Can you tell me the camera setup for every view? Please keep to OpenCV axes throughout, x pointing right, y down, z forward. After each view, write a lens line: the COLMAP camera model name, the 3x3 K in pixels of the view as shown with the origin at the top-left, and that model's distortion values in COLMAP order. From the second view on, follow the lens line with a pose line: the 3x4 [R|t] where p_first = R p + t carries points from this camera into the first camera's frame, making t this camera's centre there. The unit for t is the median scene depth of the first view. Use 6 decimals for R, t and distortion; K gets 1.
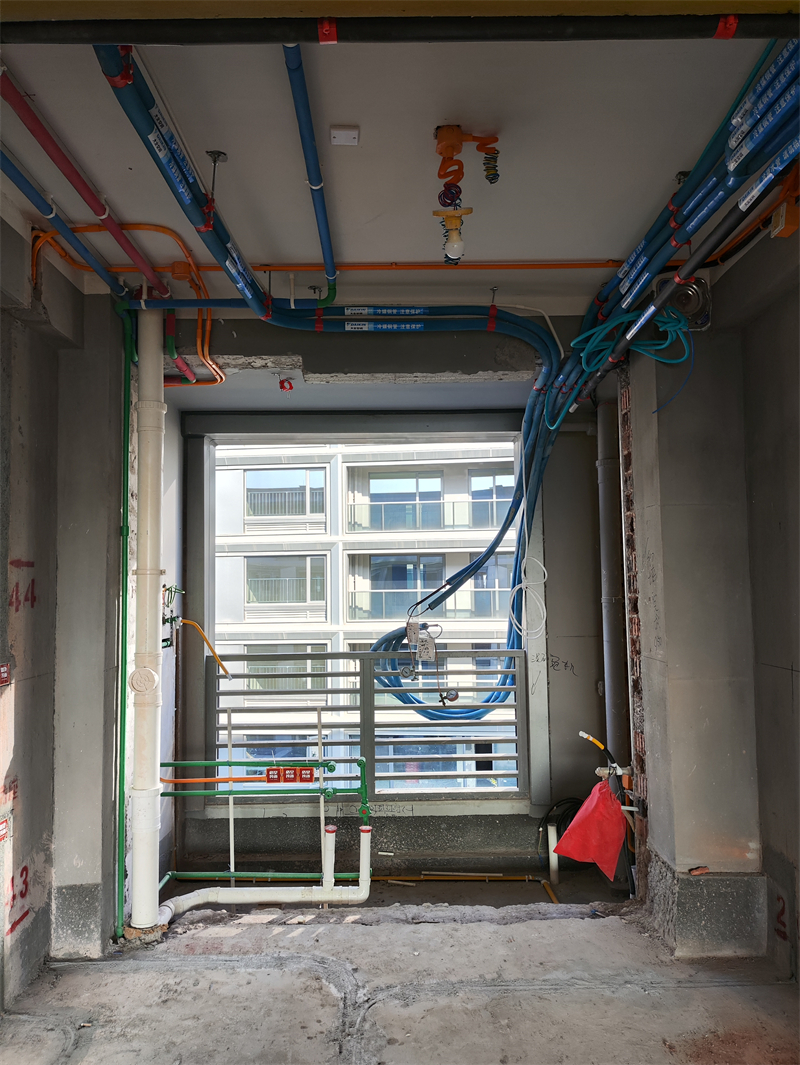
lens RADIAL K [[784.9, 0, 391.5], [0, 784.9, 530.2], [0, 0, 1]] dist [0.050895, -0.069010]
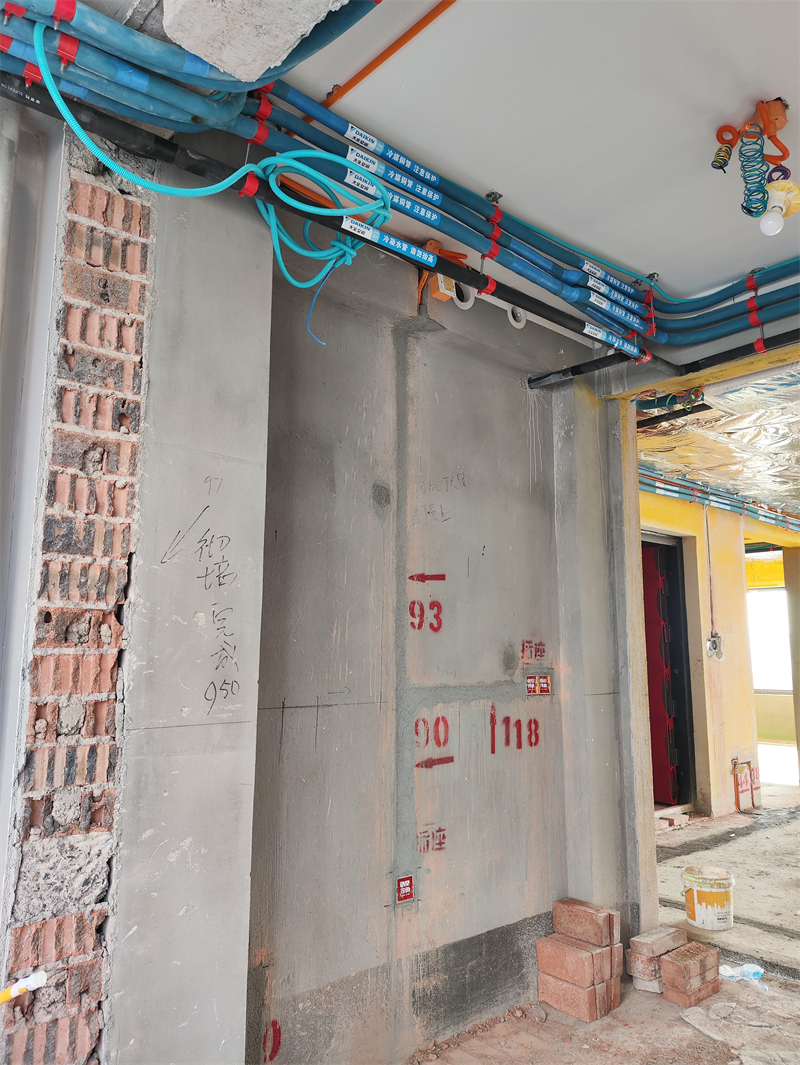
lens RADIAL K [[784.9, 0, 400.4], [0, 784.9, 531.6], [0, 0, 1]] dist [0.050895, -0.069010]
pose [[-0.671187, 0.124939, 0.730683, -0.178813], [-0.046163, 0.976736, -0.209416, 0.140669], [-0.739849, -0.174288, -0.649805, 1.280381]]
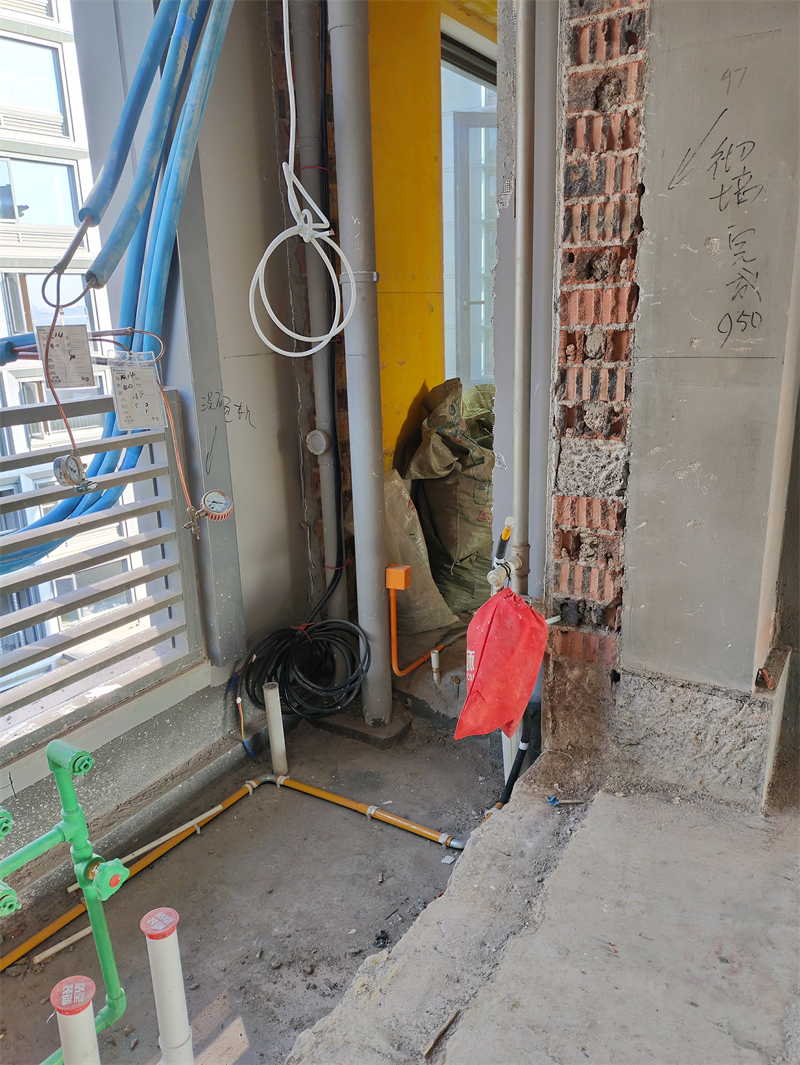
lens RADIAL K [[784.9, 0, 401.7], [0, 784.9, 531.6], [0, 0, 1]] dist [0.050895, -0.069010]
pose [[0.533426, -0.236977, 0.811972, -0.252466], [-0.034362, 0.953088, 0.300736, 0.121159], [-0.845149, -0.188321, 0.500259, 0.887461]]
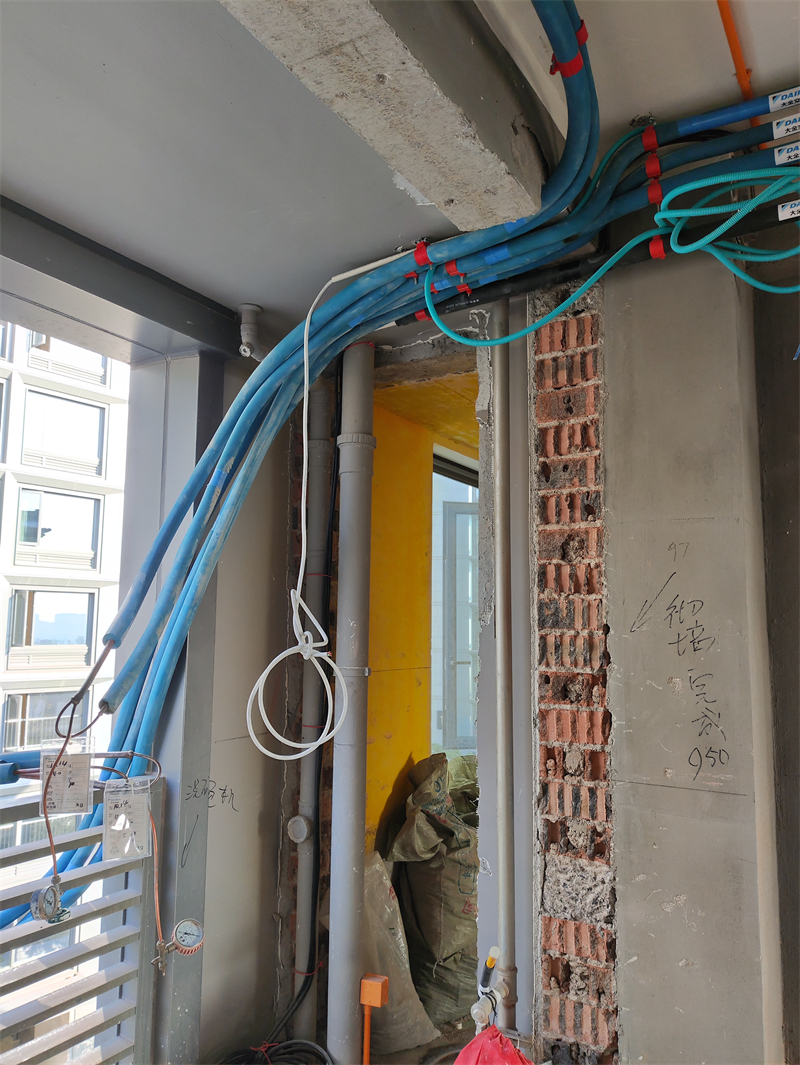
lens RADIAL K [[784.9, 0, 398.3], [0, 784.9, 533.5], [0, 0, 1]] dist [0.050895, -0.069010]
pose [[0.526600, 0.116675, 0.842068, -0.273774], [-0.076164, 0.993029, -0.089962, 0.048821], [-0.846694, -0.016761, 0.531816, 0.878483]]
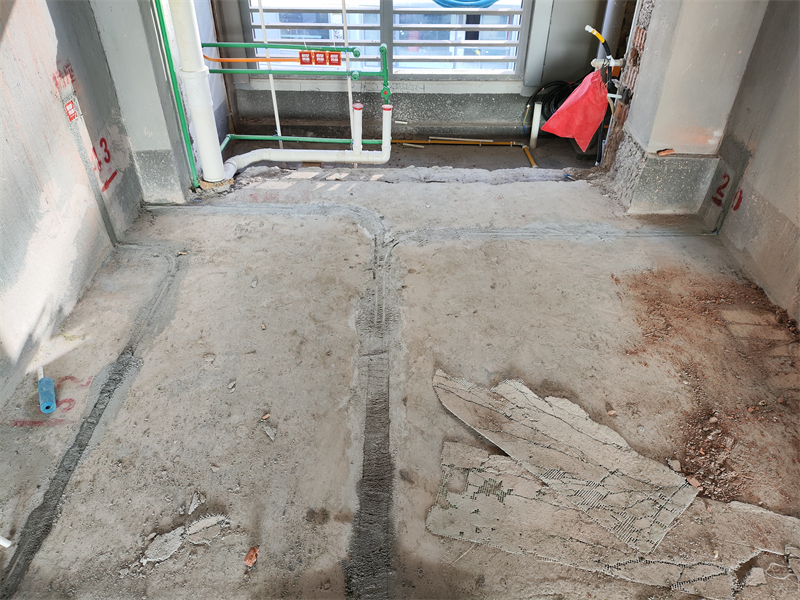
lens RADIAL K [[589.6, 0, 400.6], [0, 589.6, 296.5], [0, 0, 1]] dist [0.050895, -0.069010]
pose [[0.999683, 0.018243, 0.017328, -0.026659], [-0.025126, 0.759951, 0.649494, 0.015571], [-0.001319, -0.649724, 0.760169, 0.154095]]
